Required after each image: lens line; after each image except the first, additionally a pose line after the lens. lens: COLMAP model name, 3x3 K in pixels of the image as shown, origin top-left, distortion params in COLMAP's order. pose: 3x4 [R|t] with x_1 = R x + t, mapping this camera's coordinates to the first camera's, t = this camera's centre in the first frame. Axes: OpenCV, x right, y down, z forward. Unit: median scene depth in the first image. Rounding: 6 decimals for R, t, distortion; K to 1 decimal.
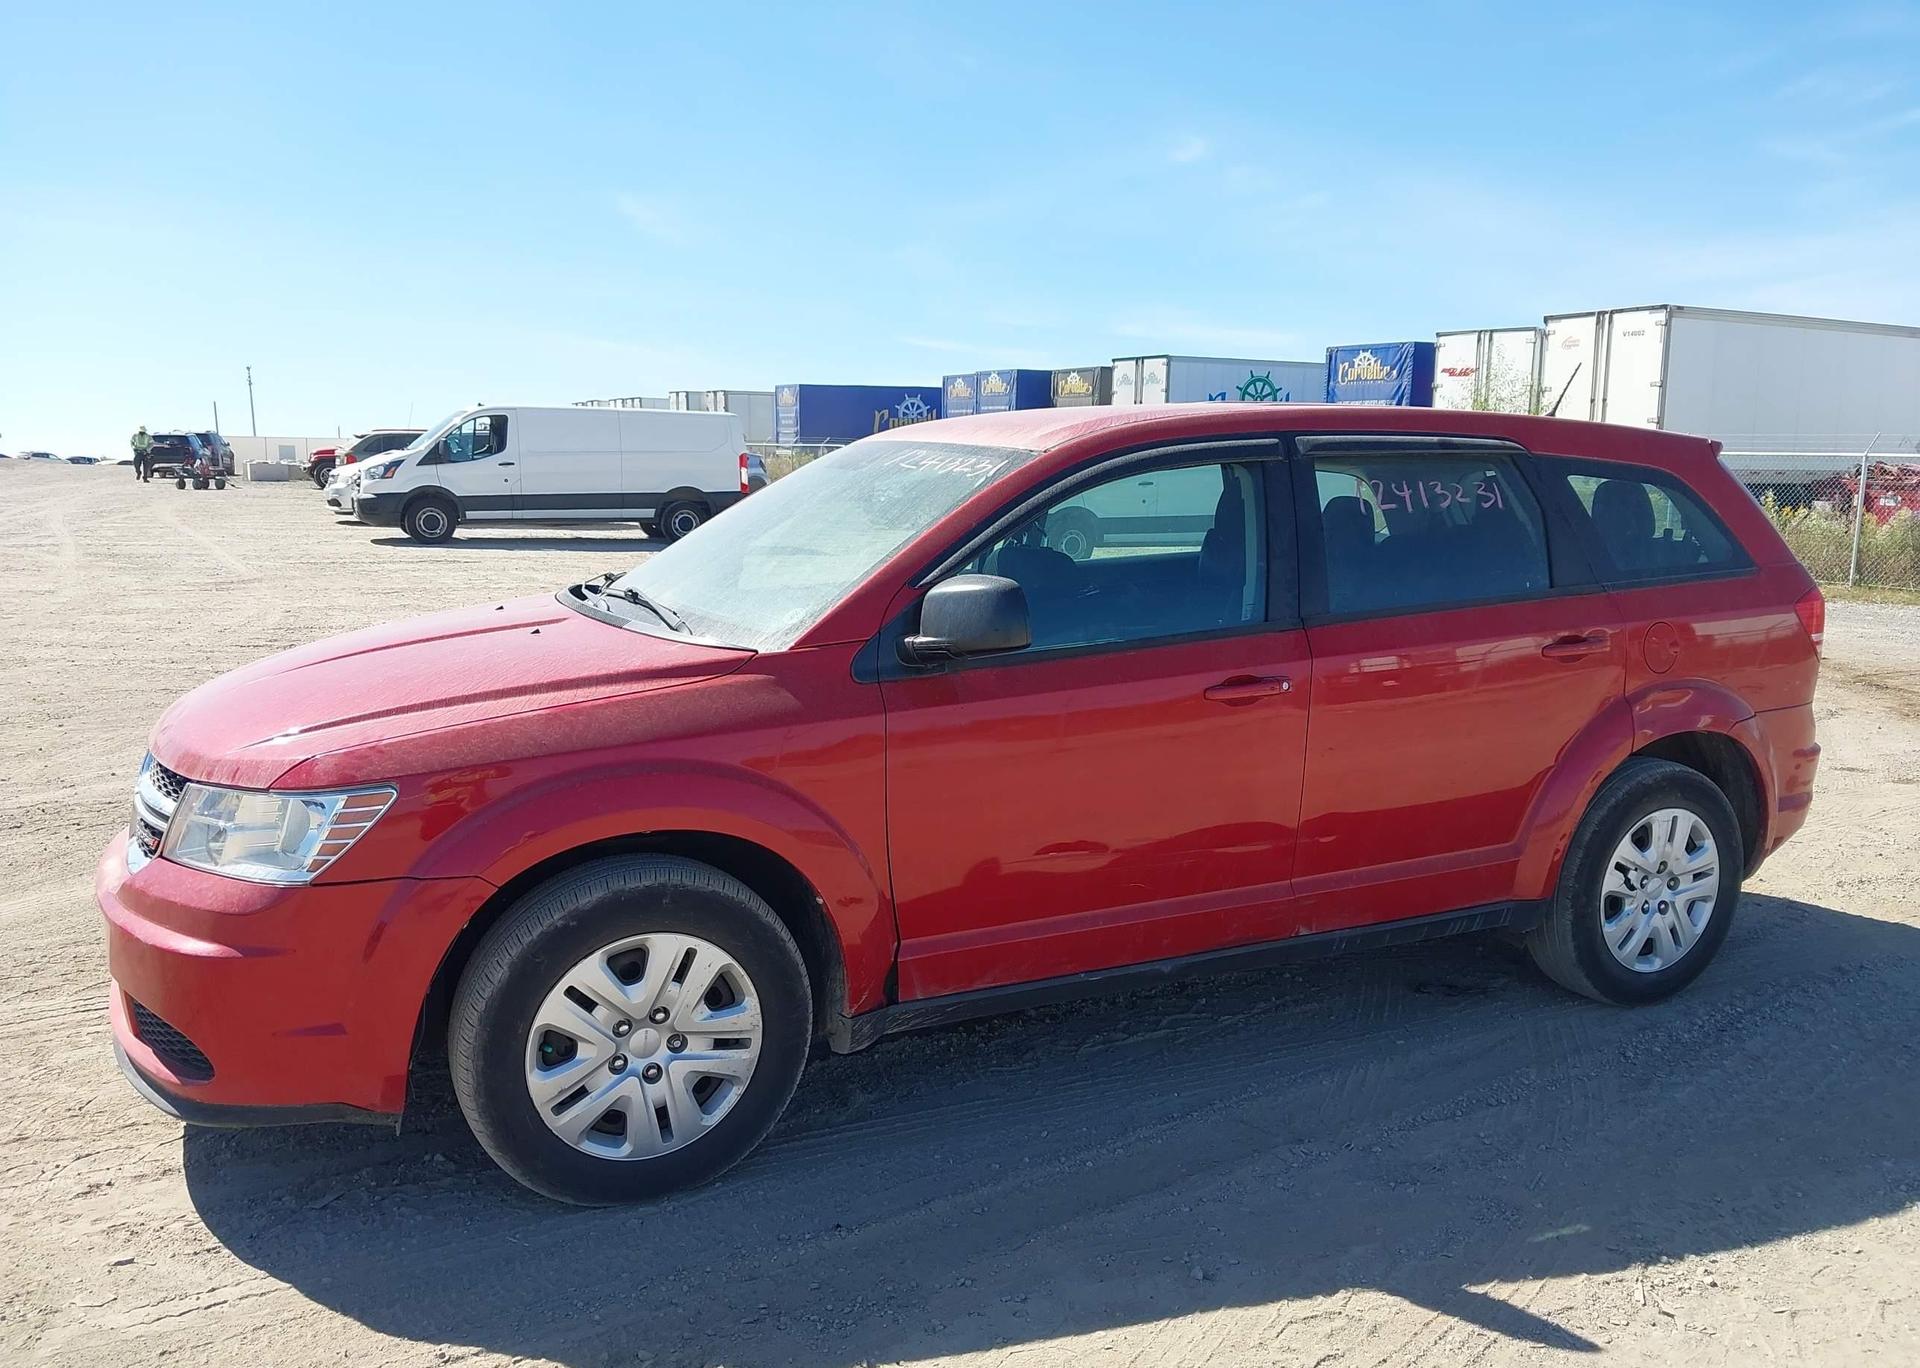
lens RADIAL K [[1498.0, 0, 975.2], [0, 1498.0, 733.4], [0, 0, 1]] dist [0.060413, -0.134735]
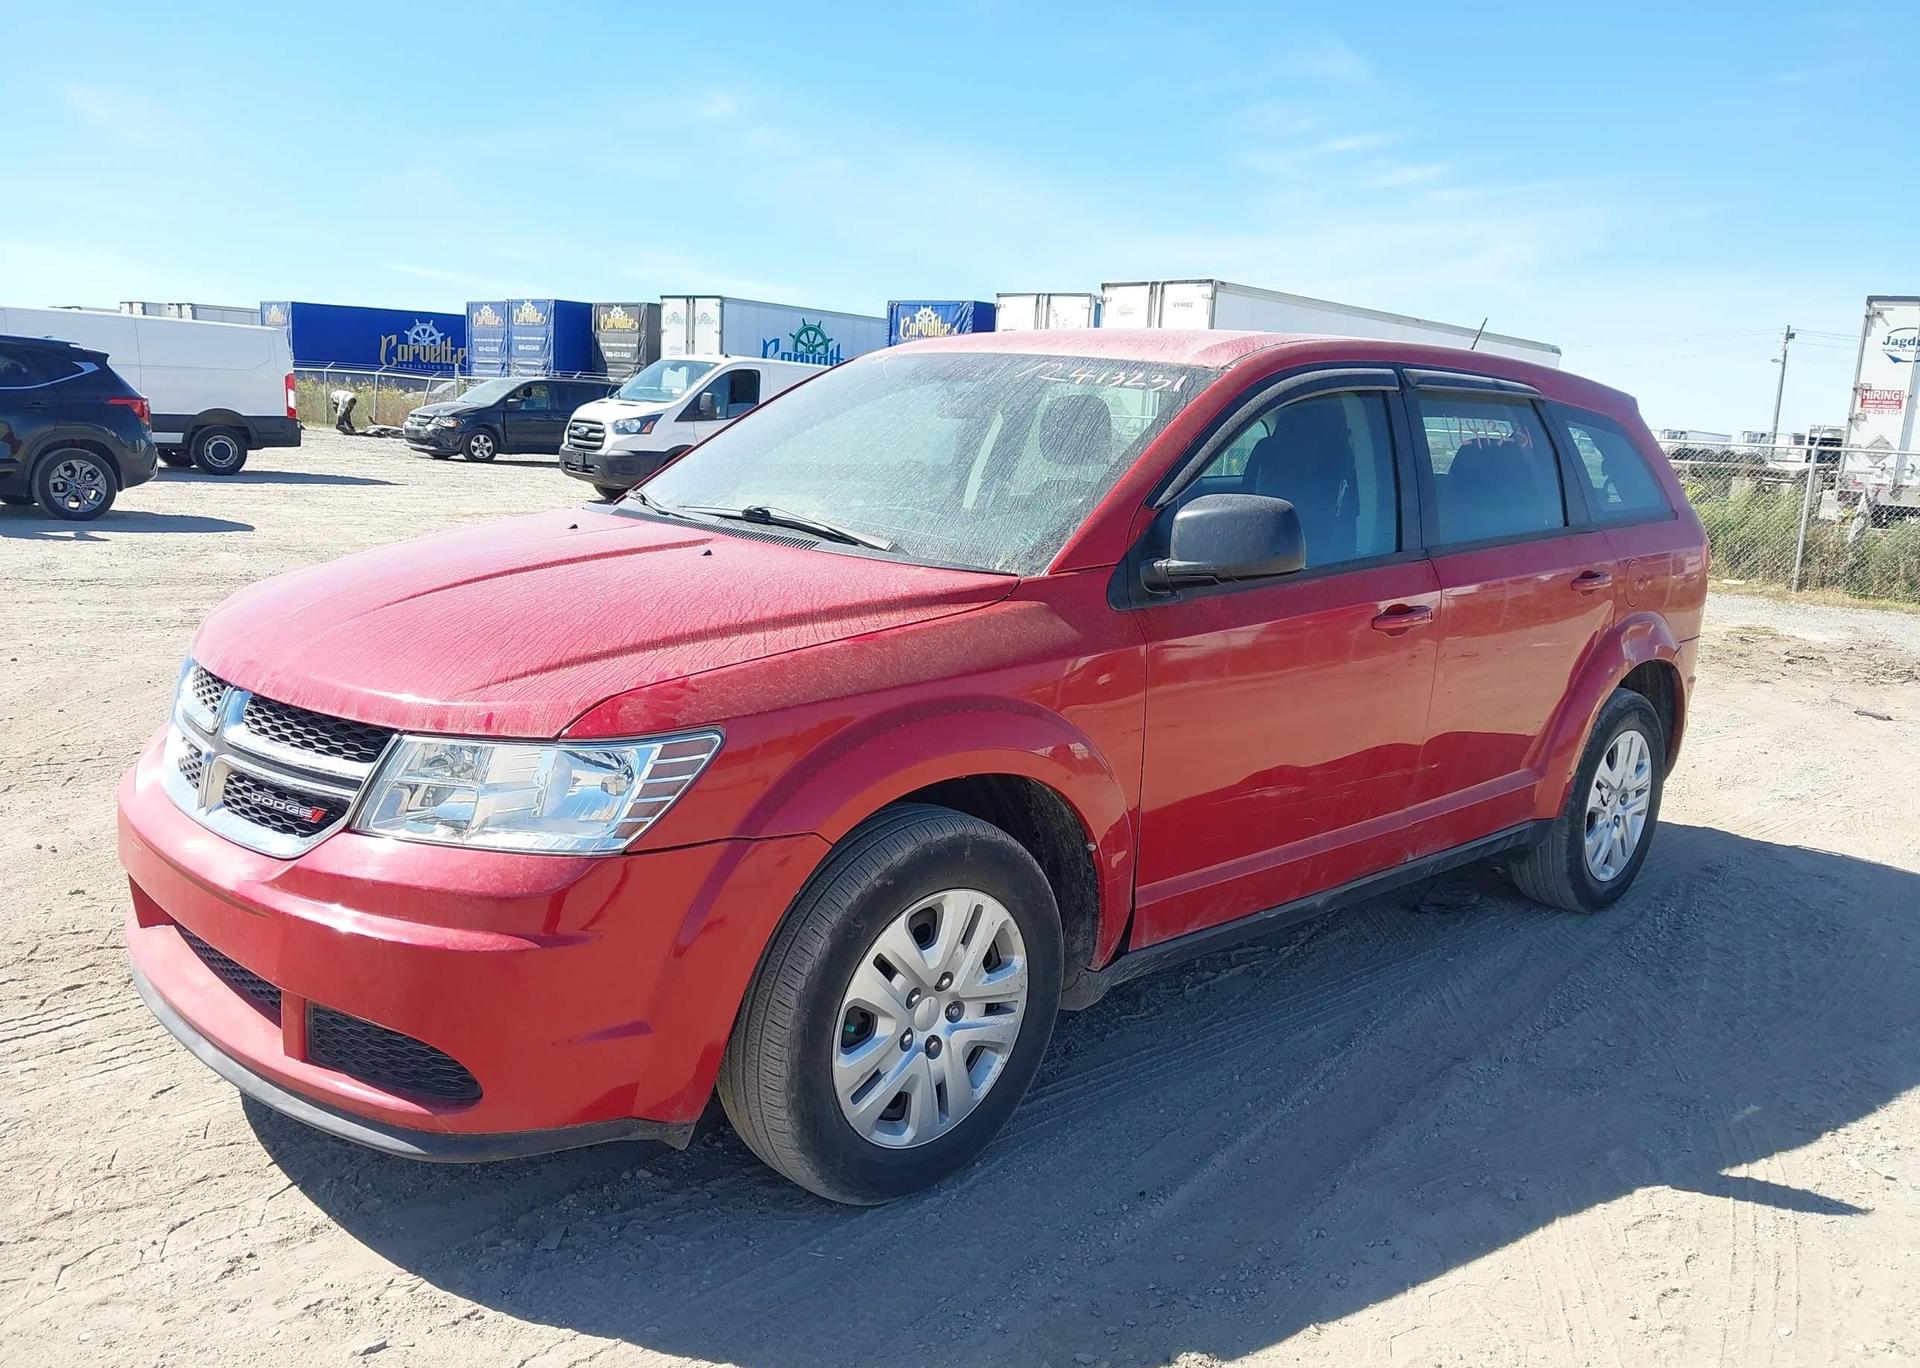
lens RADIAL K [[1498.0, 0, 975.2], [0, 1498.0, 733.4], [0, 0, 1]] dist [0.060413, -0.134735]
pose [[0.948188, -0.025487, 0.316686, -0.393496], [0.014960, 0.999253, 0.035629, 0.006691], [-0.317358, -0.029045, 0.947861, 0.126731]]
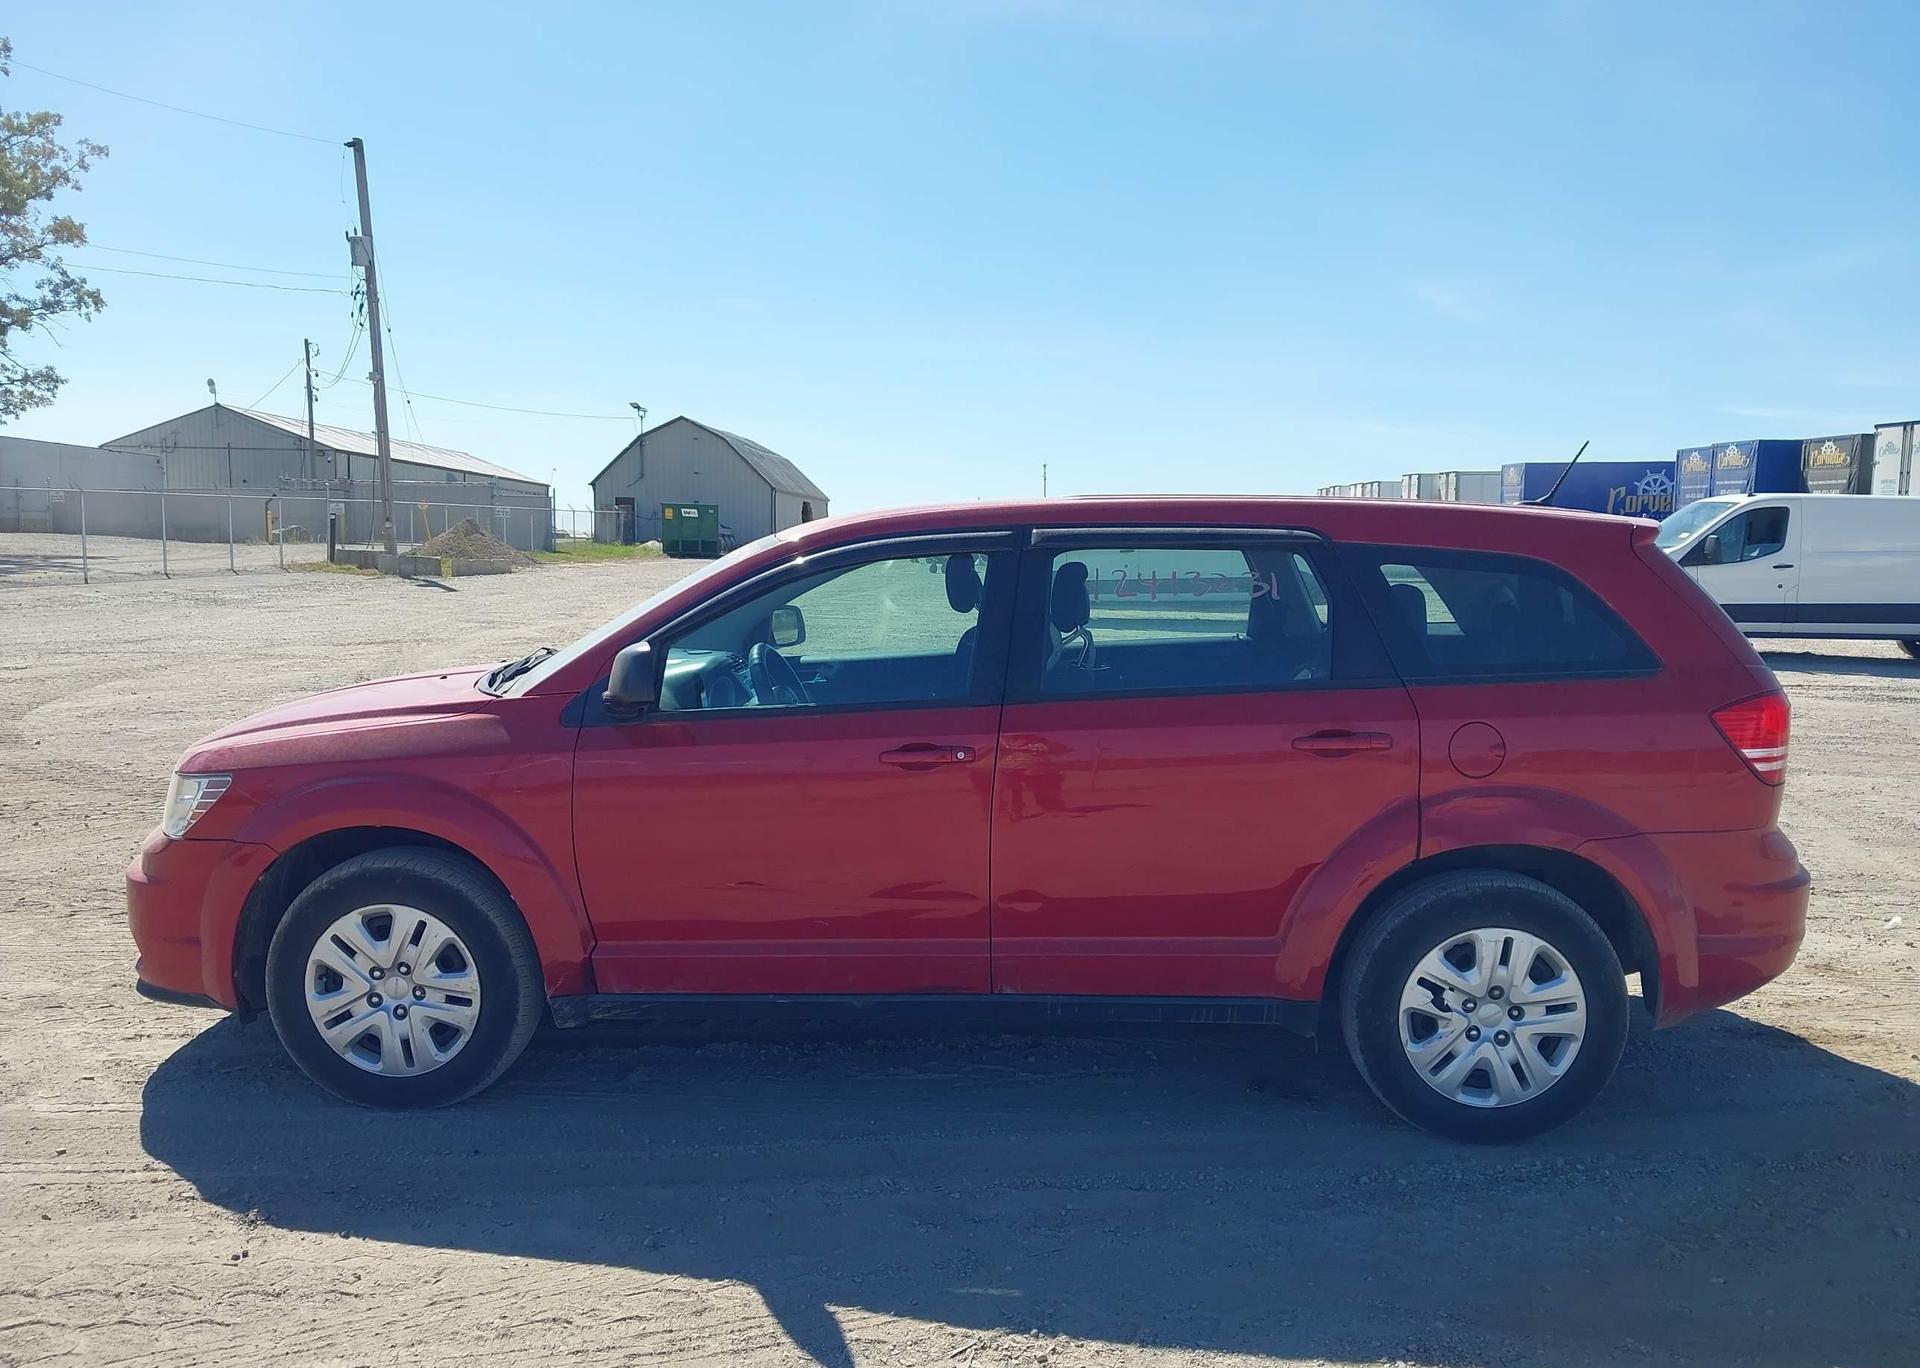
lens RADIAL K [[1497.0, 0, 976.7], [0, 1497.0, 755.9], [0, 0, 1]] dist [-0.006022, 0.006947]
pose [[0.879467, 0.065007, -0.471499, 0.696012], [-0.082609, 0.996442, -0.016705, -0.014324], [0.468736, 0.053641, 0.881708, 0.060785]]
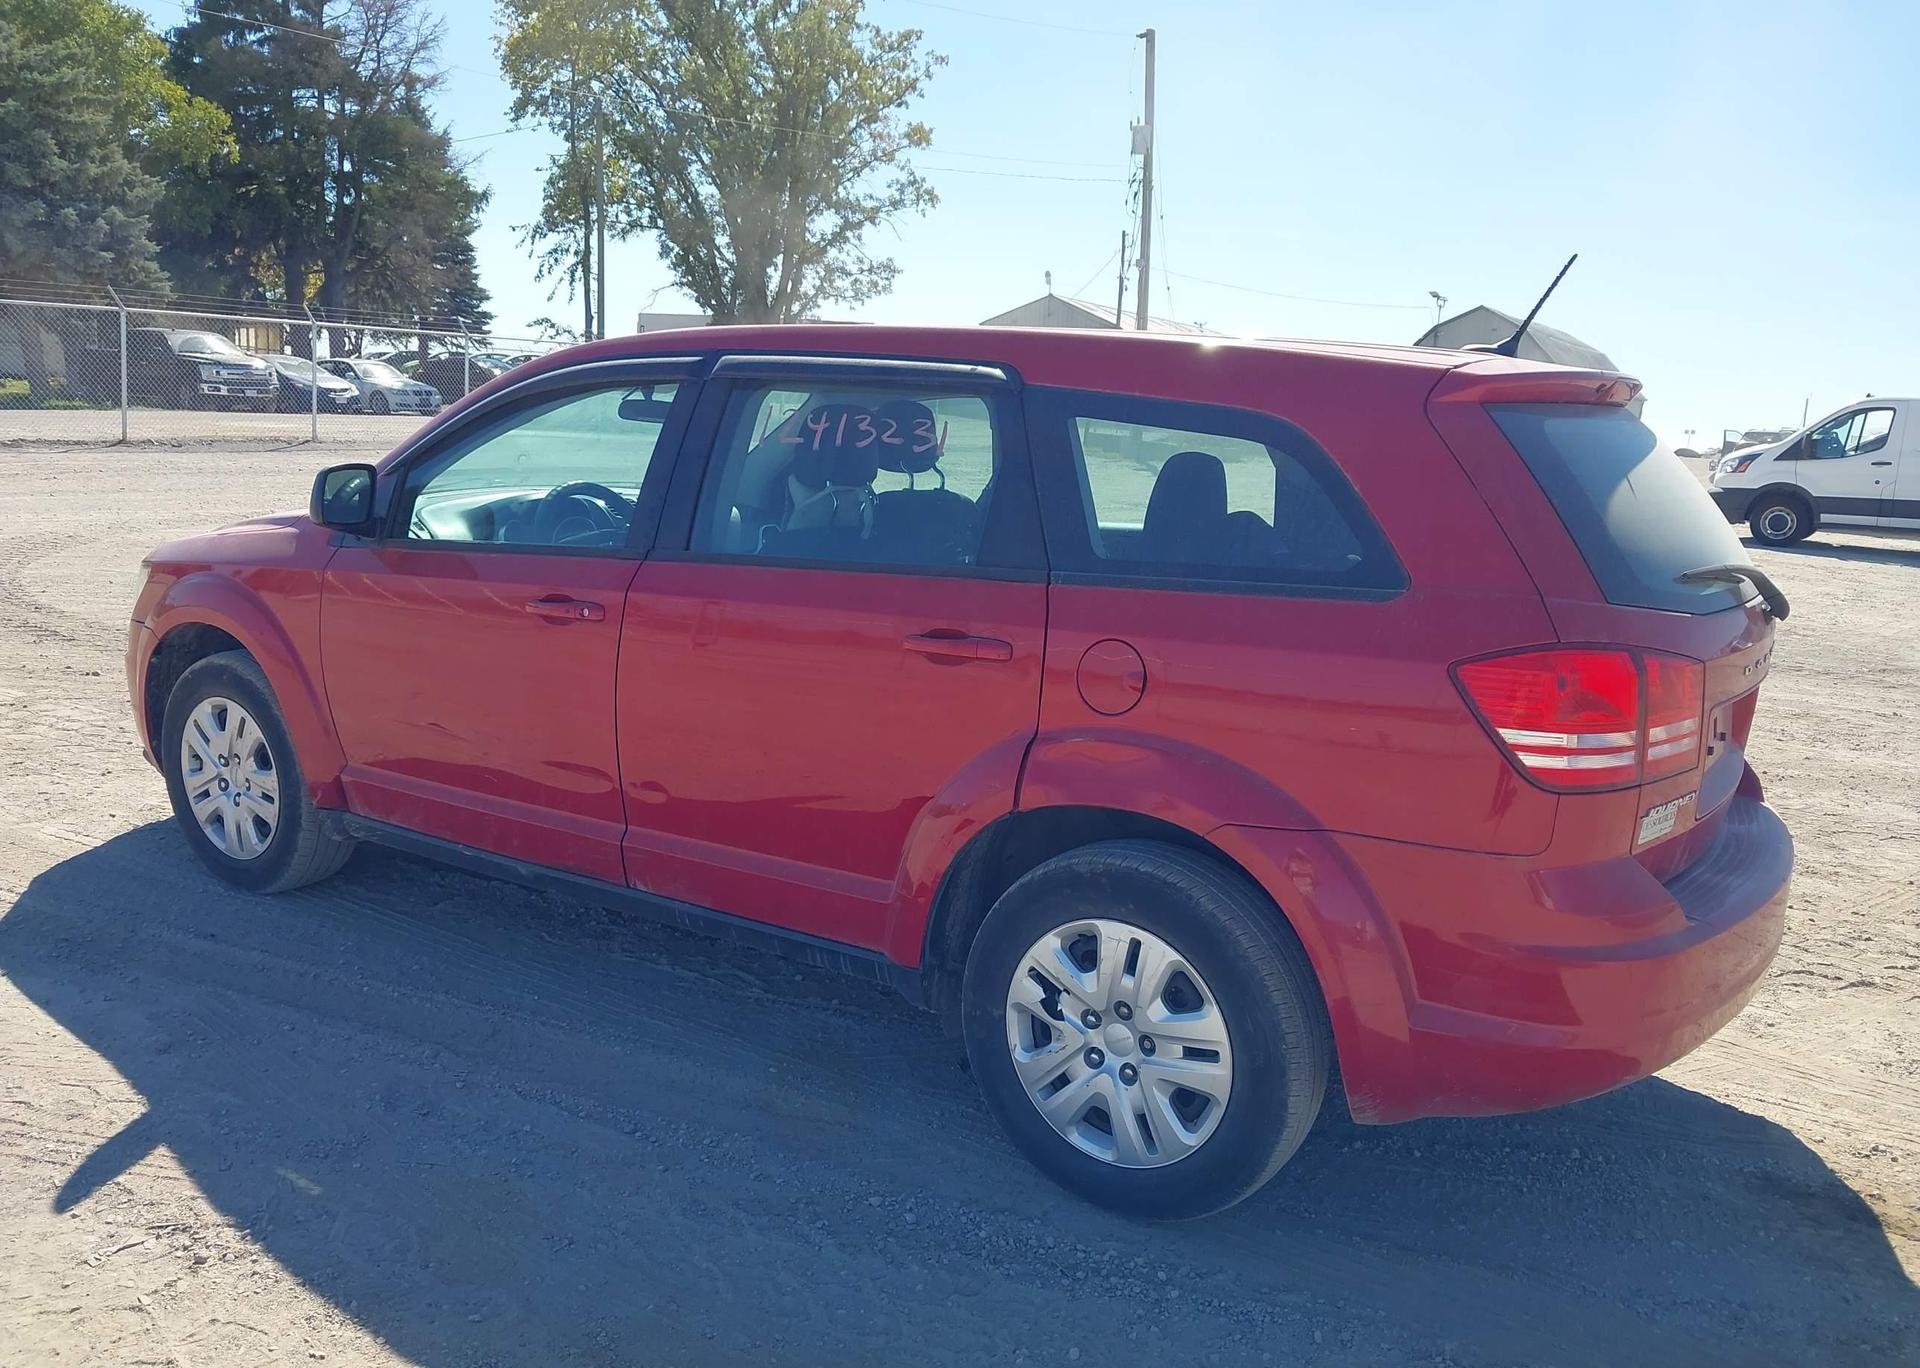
lens RADIAL K [[1498.0, 0, 975.2], [0, 1498.0, 733.4], [0, 0, 1]] dist [0.060413, -0.134735]
pose [[0.521812, 0.195280, -0.830408, 1.107884], [-0.195170, 0.974956, 0.106631, -0.103387], [0.830434, 0.106430, 0.546857, 0.665892]]
